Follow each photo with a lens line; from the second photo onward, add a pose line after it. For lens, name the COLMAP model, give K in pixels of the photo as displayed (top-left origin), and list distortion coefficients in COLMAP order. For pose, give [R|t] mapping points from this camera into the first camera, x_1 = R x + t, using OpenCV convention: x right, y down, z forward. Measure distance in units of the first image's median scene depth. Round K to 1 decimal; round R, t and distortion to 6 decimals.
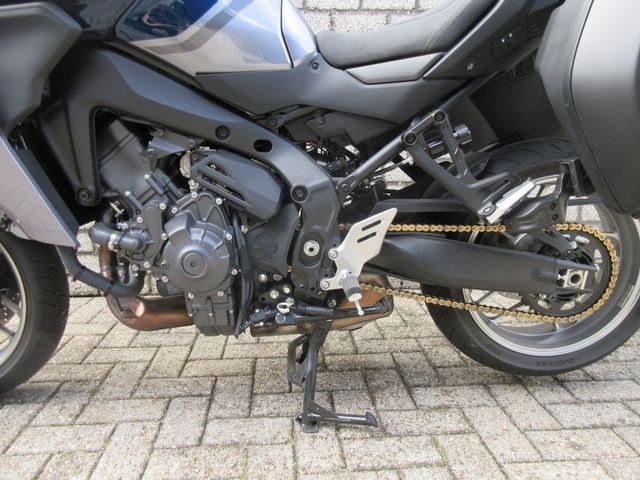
lens RADIAL K [[473.2, 0, 317.8], [0, 473.2, 213.2], [0, 0, 1]] dist [0.012256, 0.004145]
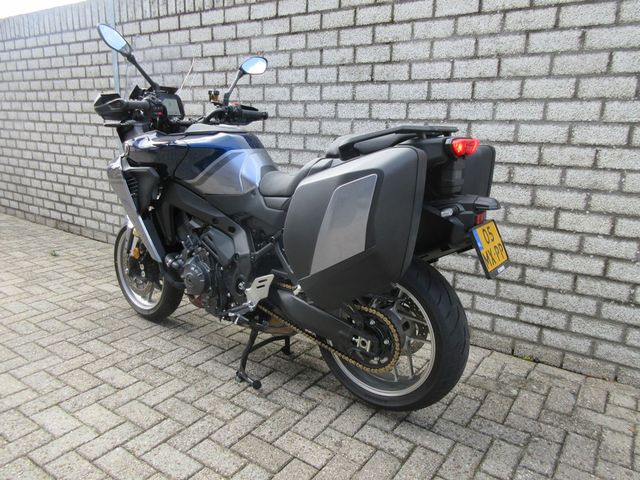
lens RADIAL K [[491.1, 0, 318.4], [0, 491.1, 236.1], [0, 0, 1]] dist [0.018524, -0.004896]
pose [[0.778101, 0.160567, -0.607270, 1.423001], [-0.141529, 0.986732, 0.079558, -0.327688], [0.611987, 0.024042, 0.790502, -0.423160]]
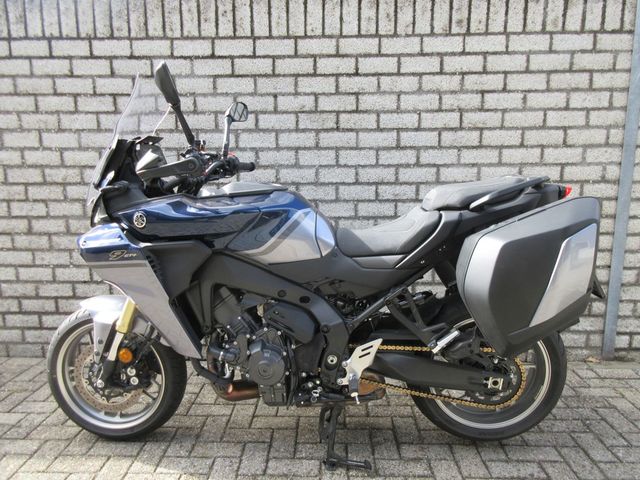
lens RADIAL K [[442.2, 0, 320.0], [0, 442.2, 240.0], [0, 0, 1]] dist [0.023577, 0.000351]
pose [[0.995721, 0.010884, -0.091764, 0.080289], [-0.014438, 0.999168, -0.038154, -0.278885], [0.091272, 0.039315, 0.995050, -0.571937]]
